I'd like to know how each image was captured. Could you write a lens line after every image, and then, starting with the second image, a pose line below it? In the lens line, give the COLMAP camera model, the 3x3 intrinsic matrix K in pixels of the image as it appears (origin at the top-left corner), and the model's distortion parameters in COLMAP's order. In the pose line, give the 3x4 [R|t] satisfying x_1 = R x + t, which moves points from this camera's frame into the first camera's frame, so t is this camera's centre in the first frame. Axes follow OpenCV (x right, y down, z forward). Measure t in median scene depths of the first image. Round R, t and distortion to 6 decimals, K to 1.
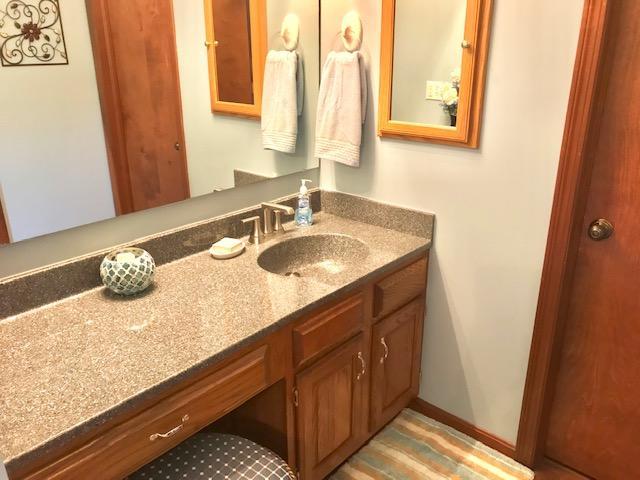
lens RADIAL K [[510.0, 0, 320.0], [0, 510.0, 240.0], [0, 0, 1]] dist [0.010759, 0.001336]
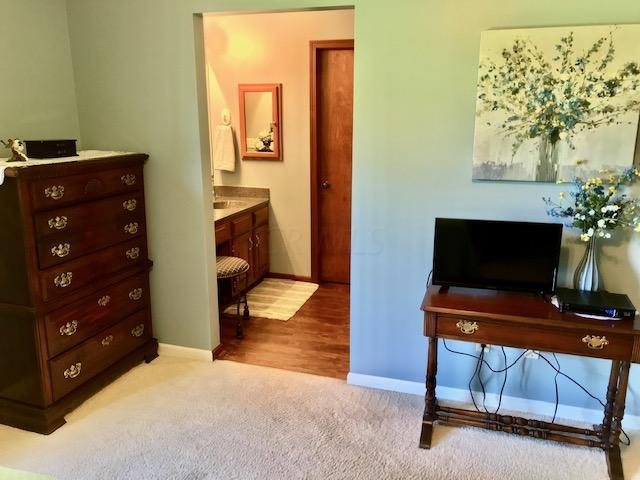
lens RADIAL K [[510.0, 0, 320.0], [0, 510.0, 240.0], [0, 0, 1]] dist [0.010759, 0.001336]
pose [[0.911186, -0.090317, 0.401975, -0.564481], [0.135538, 0.987080, -0.085454, 0.440453], [-0.389063, 0.132348, 0.911655, -1.318360]]
